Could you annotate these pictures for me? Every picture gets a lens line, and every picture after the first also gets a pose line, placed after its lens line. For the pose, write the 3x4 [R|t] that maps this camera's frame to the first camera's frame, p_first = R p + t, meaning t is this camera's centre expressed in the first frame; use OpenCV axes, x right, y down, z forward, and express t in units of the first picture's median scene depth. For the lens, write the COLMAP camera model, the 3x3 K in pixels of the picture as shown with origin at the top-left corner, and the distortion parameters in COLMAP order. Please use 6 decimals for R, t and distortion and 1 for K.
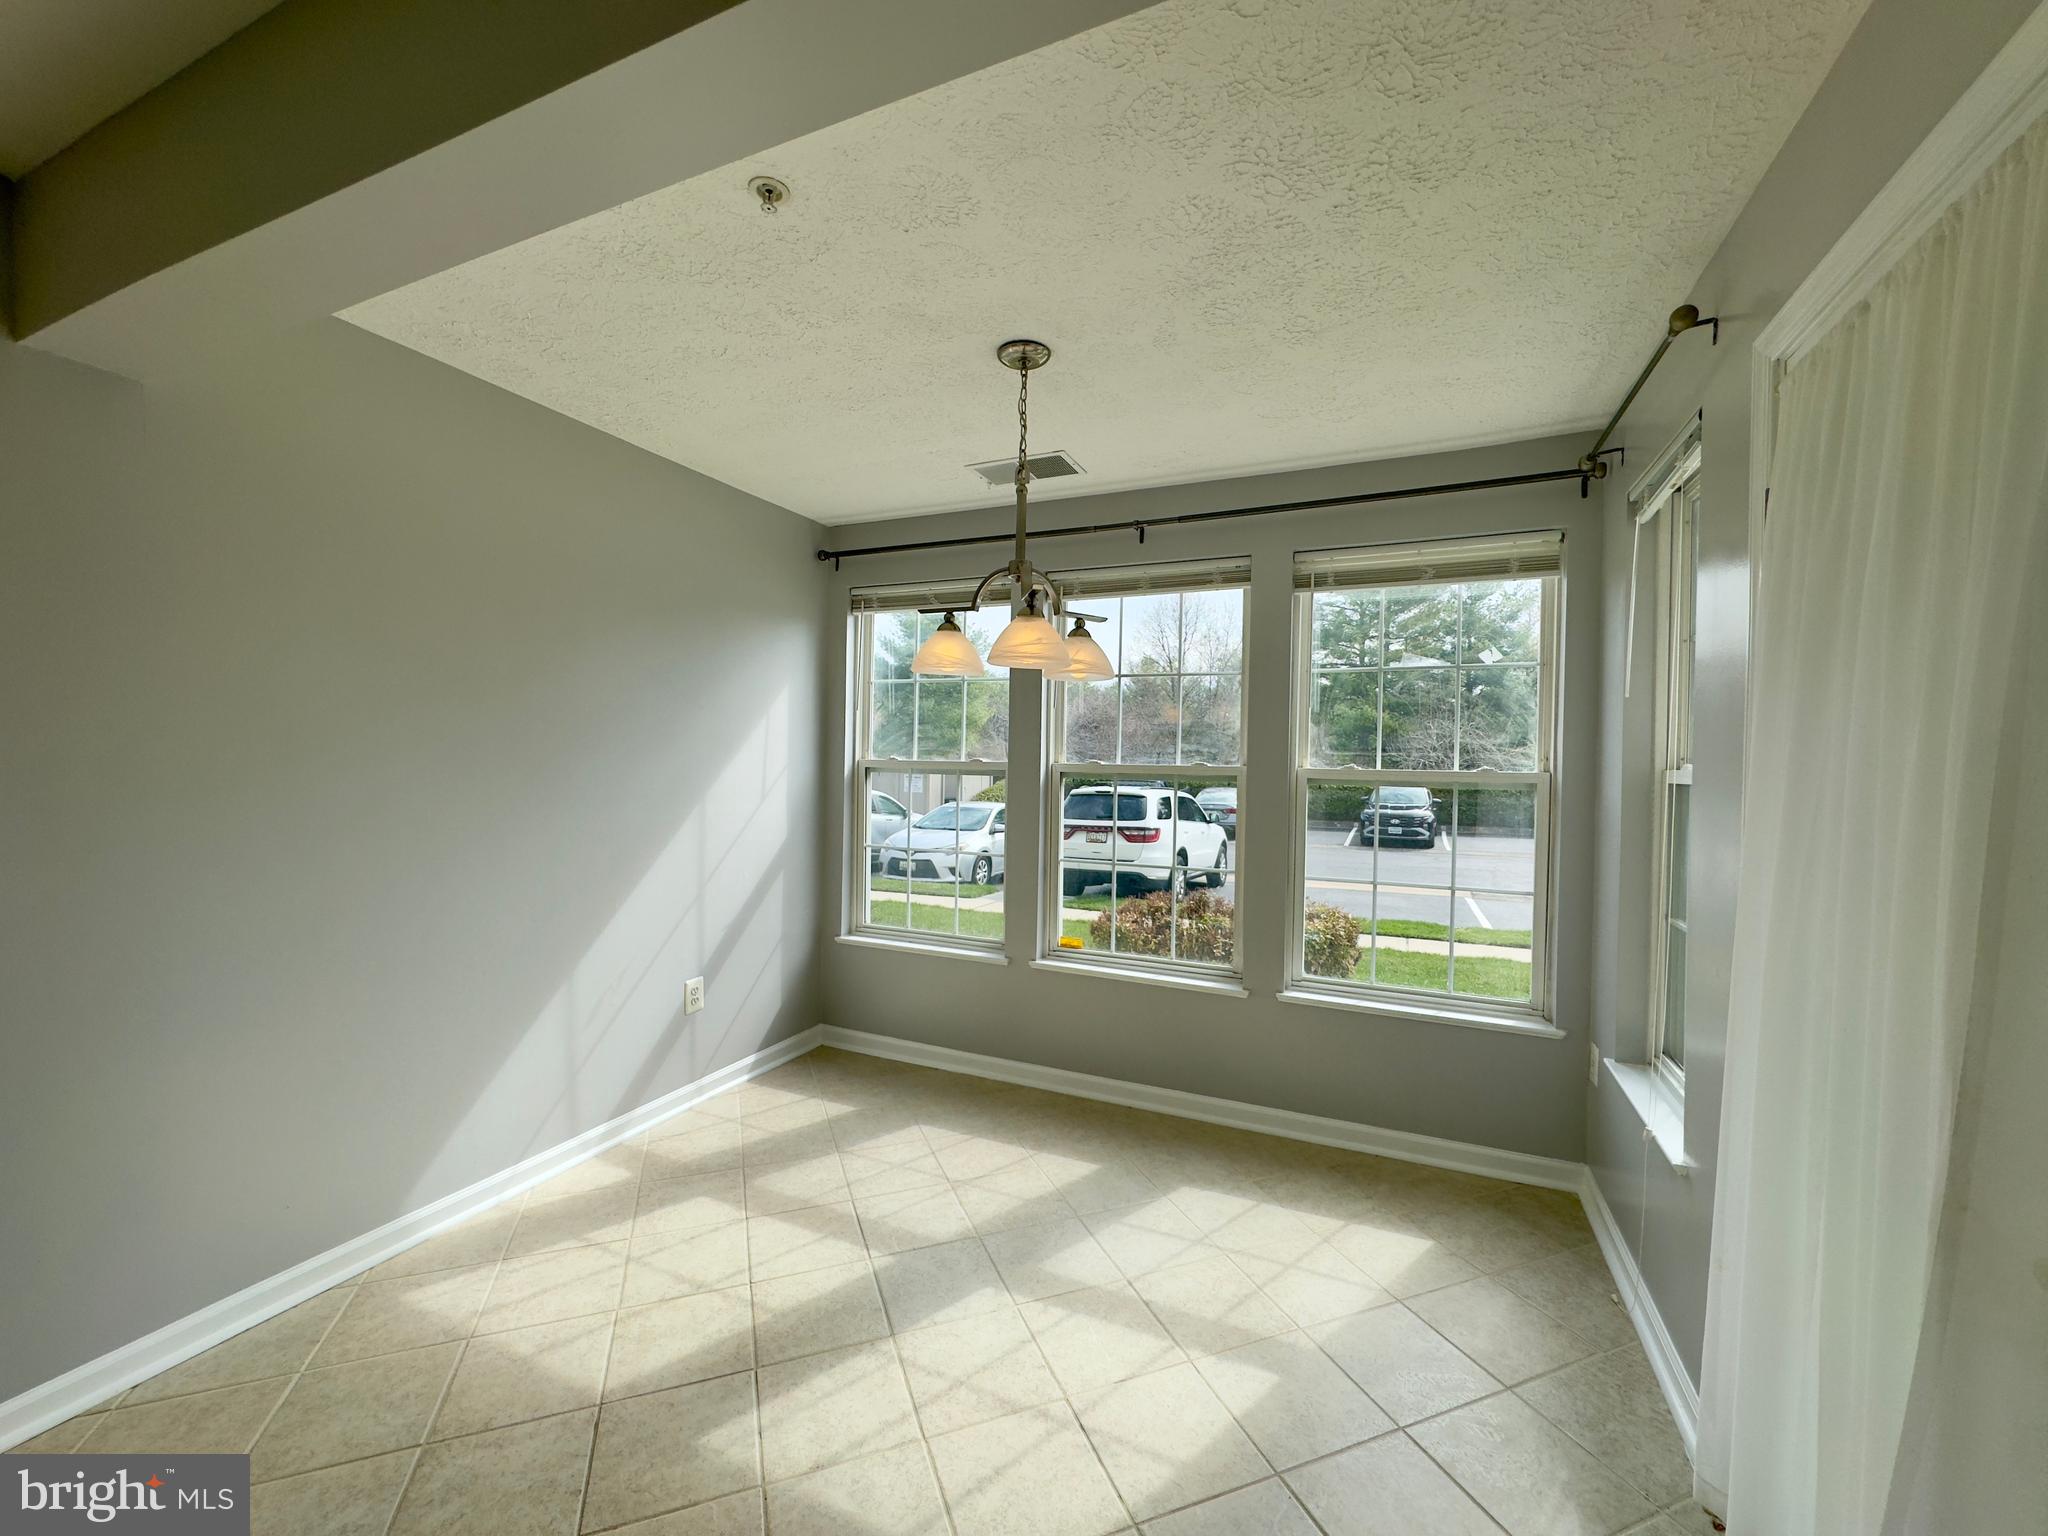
lens RADIAL K [[814.4, 0, 1024.0], [0, 814.4, 768.0], [0, 0, 1]] dist [0.000744, 0.000177]
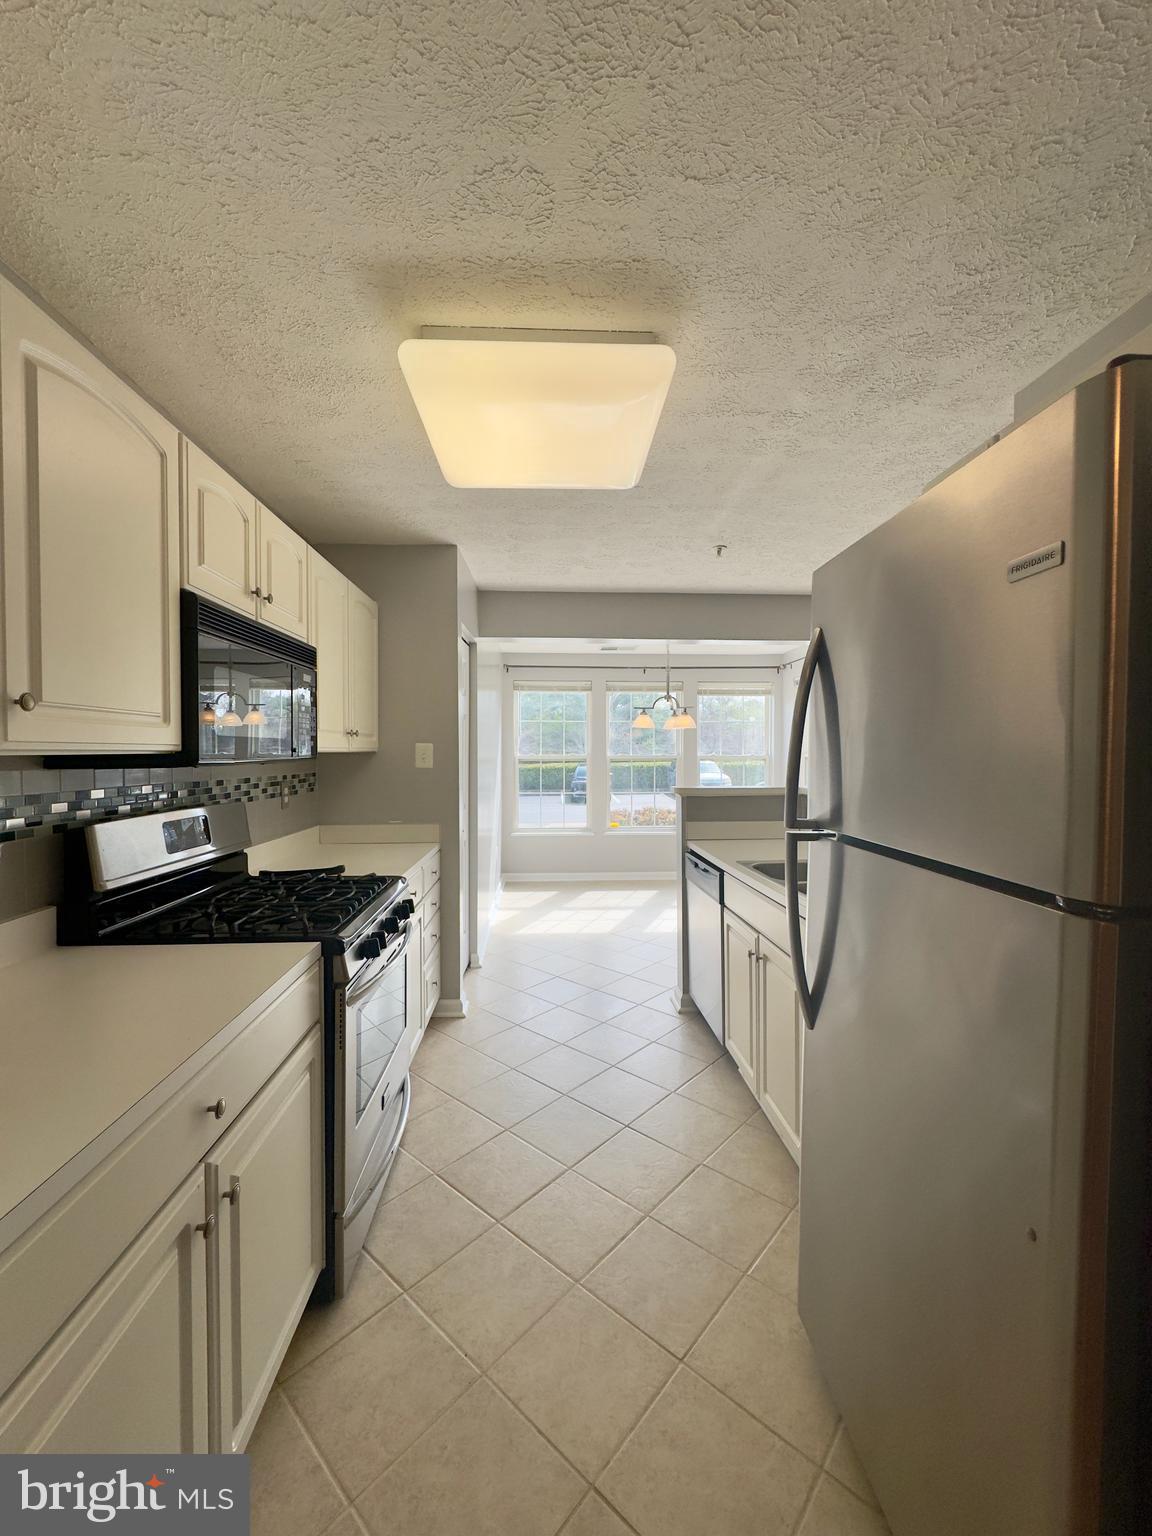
lens RADIAL K [[610.8, 0, 576.0], [0, 610.8, 768.0], [0, 0, 1]] dist [0.000744, 0.000177]
pose [[0.888531, -0.028544, 0.457927, -1.002316], [0.022138, 0.999568, 0.019352, -0.005441], [-0.458282, -0.007057, 0.888779, -0.715040]]
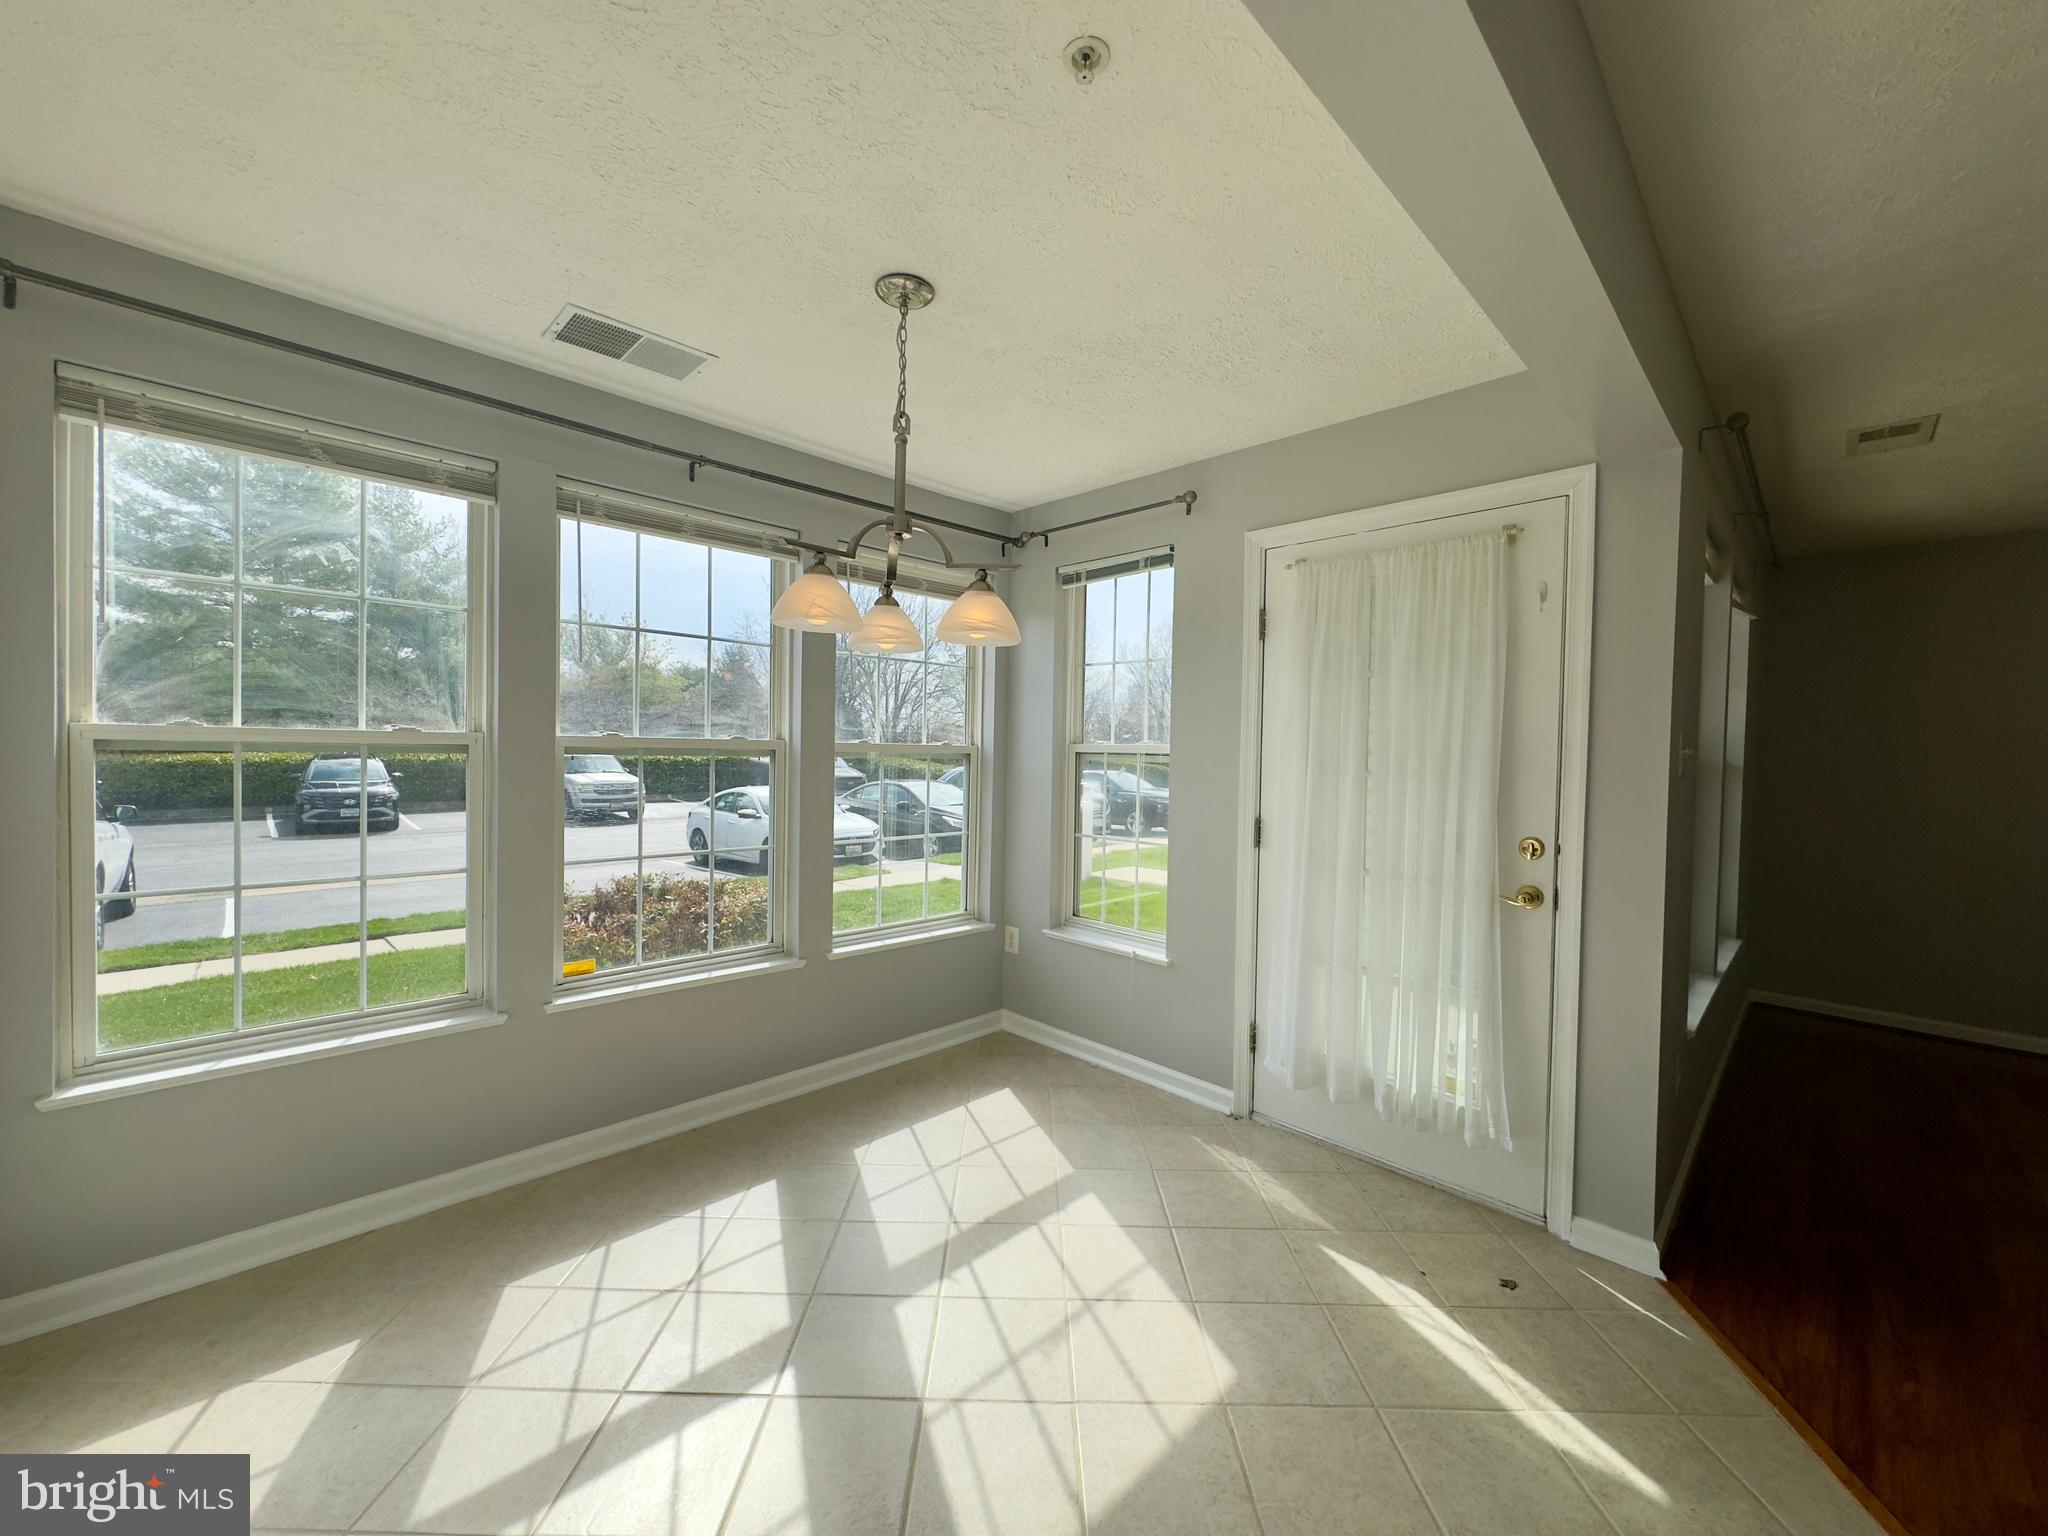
lens RADIAL K [[815.4, 0, 1024.0], [0, 815.4, 768.0], [0, 0, 1]] dist [-0.001364, -0.000008]
pose [[0.352277, -0.030167, 0.935410, -0.545911], [-0.003823, 0.999426, 0.033671, -0.002495], [-0.935888, -0.015437, 0.351959, 0.359549]]
